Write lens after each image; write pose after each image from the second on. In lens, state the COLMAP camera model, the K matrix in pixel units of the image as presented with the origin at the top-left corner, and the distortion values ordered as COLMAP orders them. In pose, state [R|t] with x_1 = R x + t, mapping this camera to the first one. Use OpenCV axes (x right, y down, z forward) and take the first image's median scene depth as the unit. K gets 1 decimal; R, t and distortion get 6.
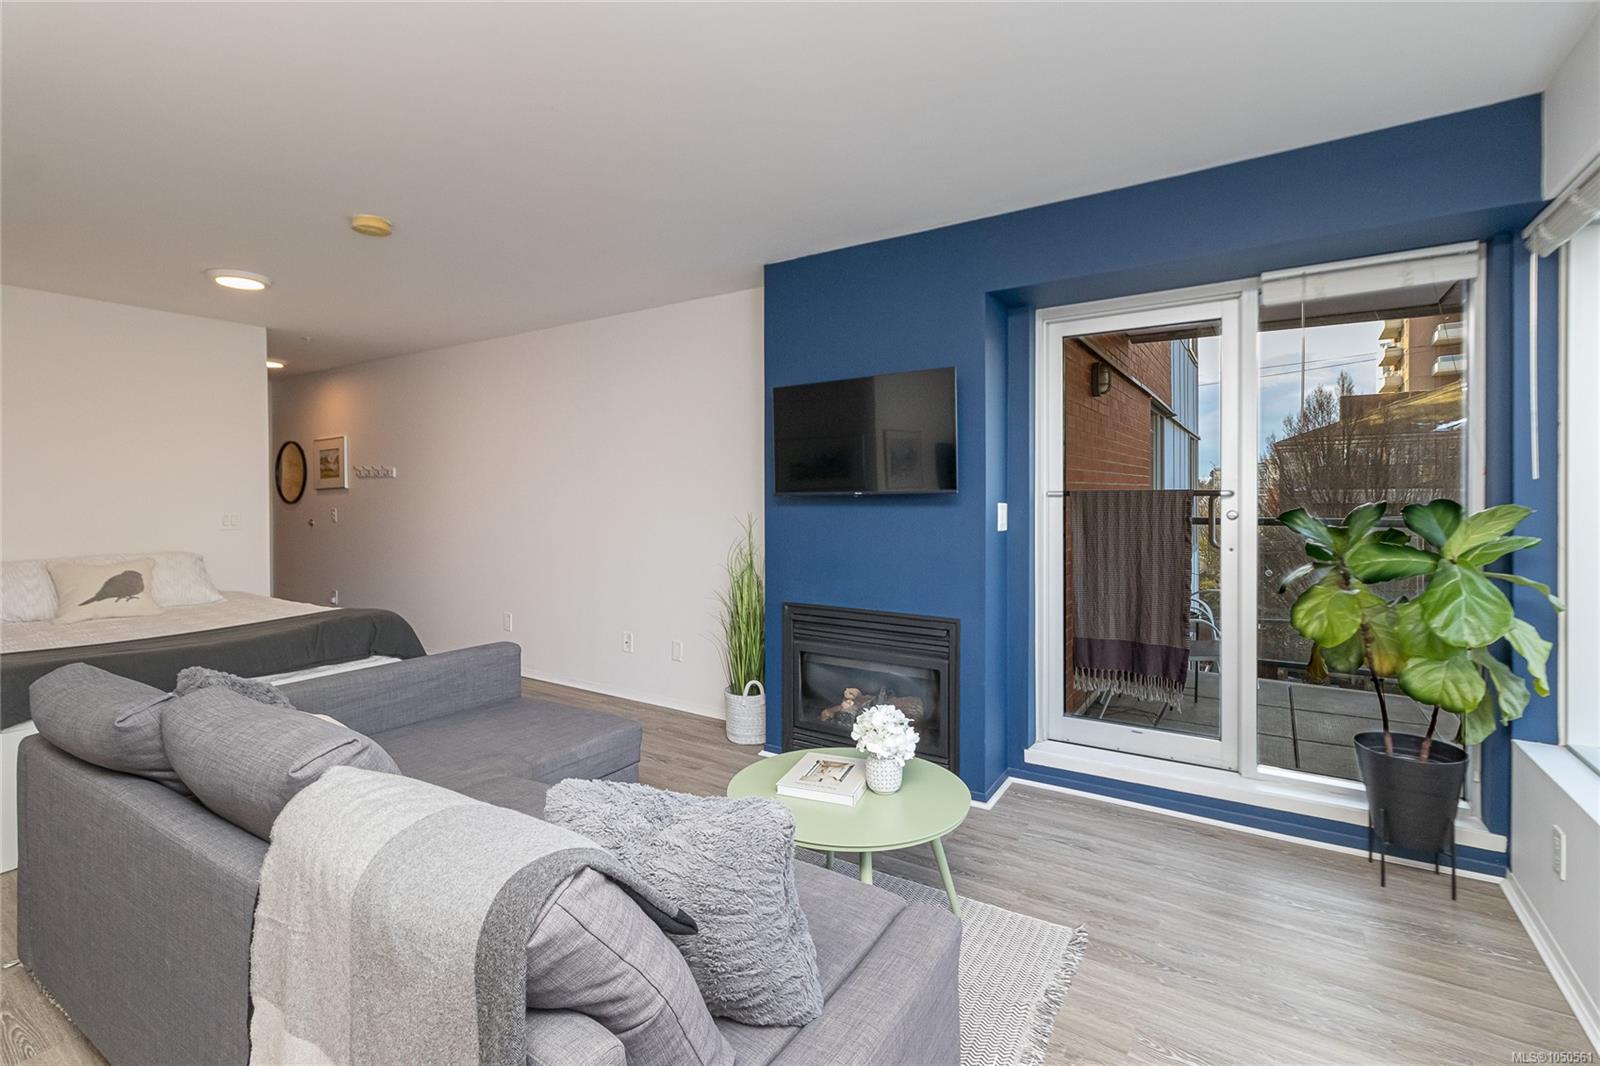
lens RADIAL K [[731.8, 0, 790.5], [0, 731.8, 515.2], [0, 0, 1]] dist [0.002344, 0.001344]
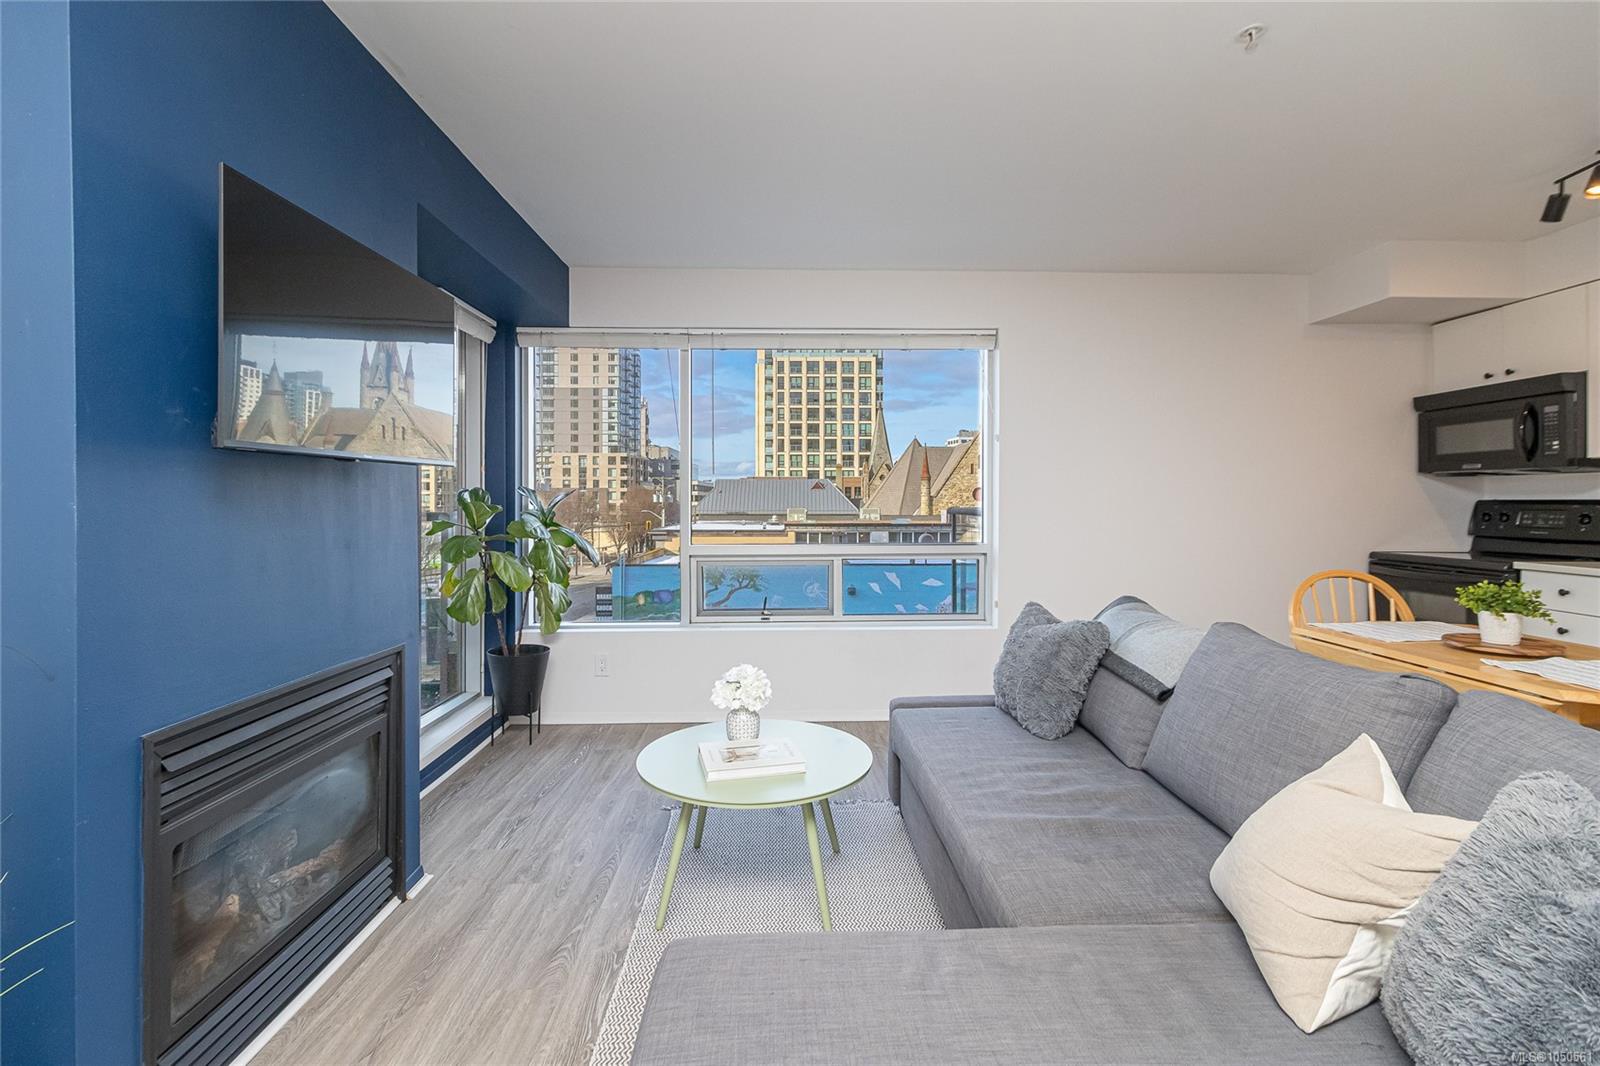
lens RADIAL K [[731.8, 0, 803.0], [0, 731.8, 510.4], [0, 0, 1]] dist [0.002344, 0.001344]
pose [[-0.572700, -0.006357, 0.819740, -0.572641], [0.014725, 0.999729, 0.018040, 0.002615], [-0.819633, 0.022402, -0.572451, 1.069861]]
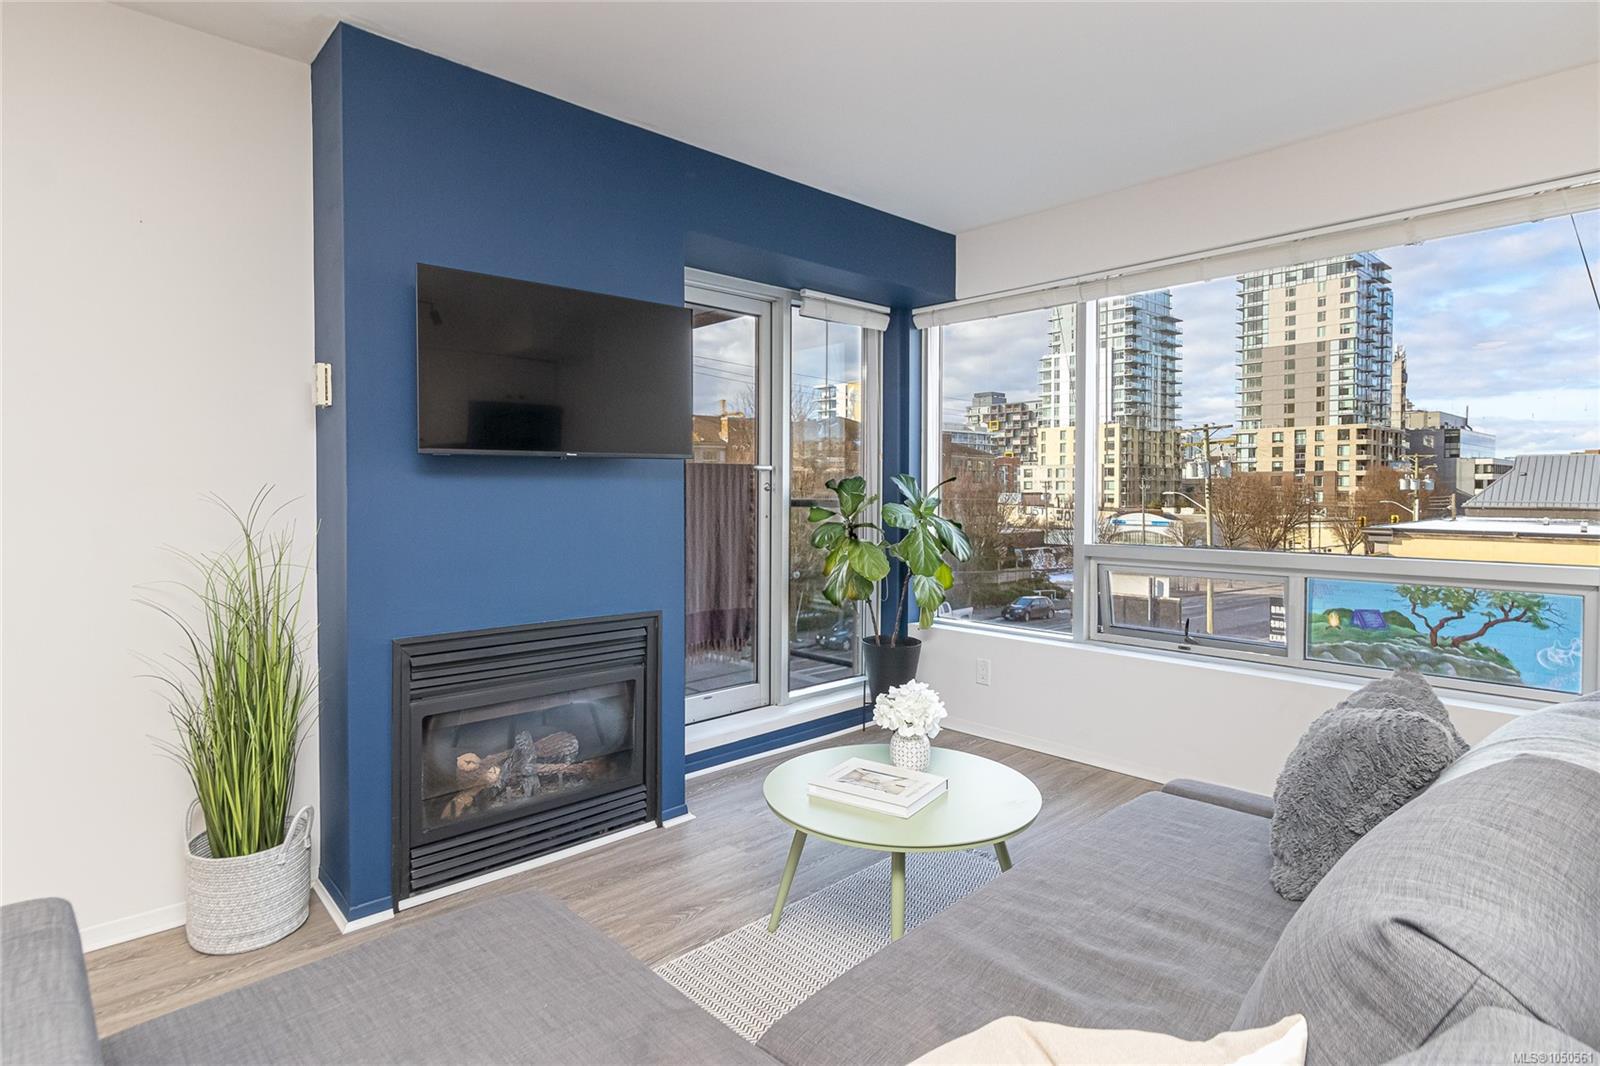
lens RADIAL K [[827.0, 0, 793.6], [0, 827.0, 508.5], [0, 0, 1]] dist [0.007088, -0.000099]
pose [[0.232435, -0.020395, 0.972398, -0.652051], [0.012919, 0.999757, 0.017881, 0.007634], [-0.972526, 0.008407, 0.232642, 0.616252]]
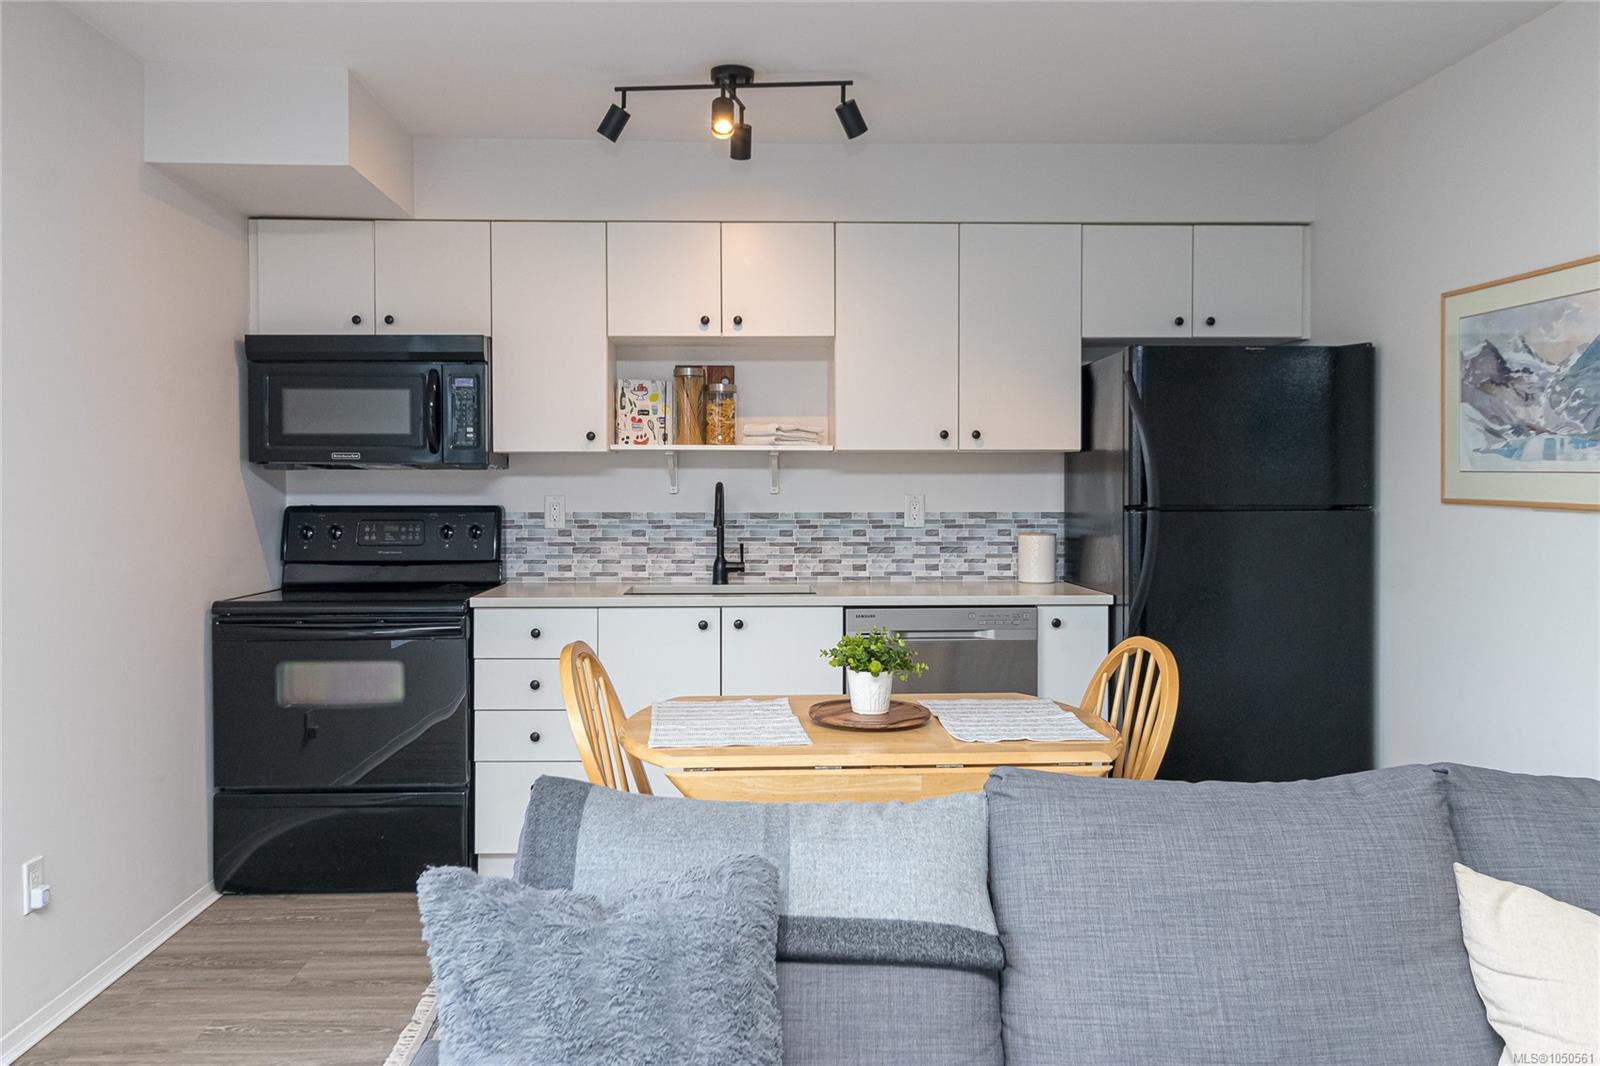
lens RADIAL K [[1204.9, 0, 781.3], [0, 1204.9, 501.3], [0, 0, 1]] dist [0.006946, 0.001780]
pose [[-0.809964, 0.017107, -0.586230, 0.157833], [-0.001687, 0.999502, 0.031498, -0.024882], [0.586477, 0.026502, -0.809532, 0.792620]]
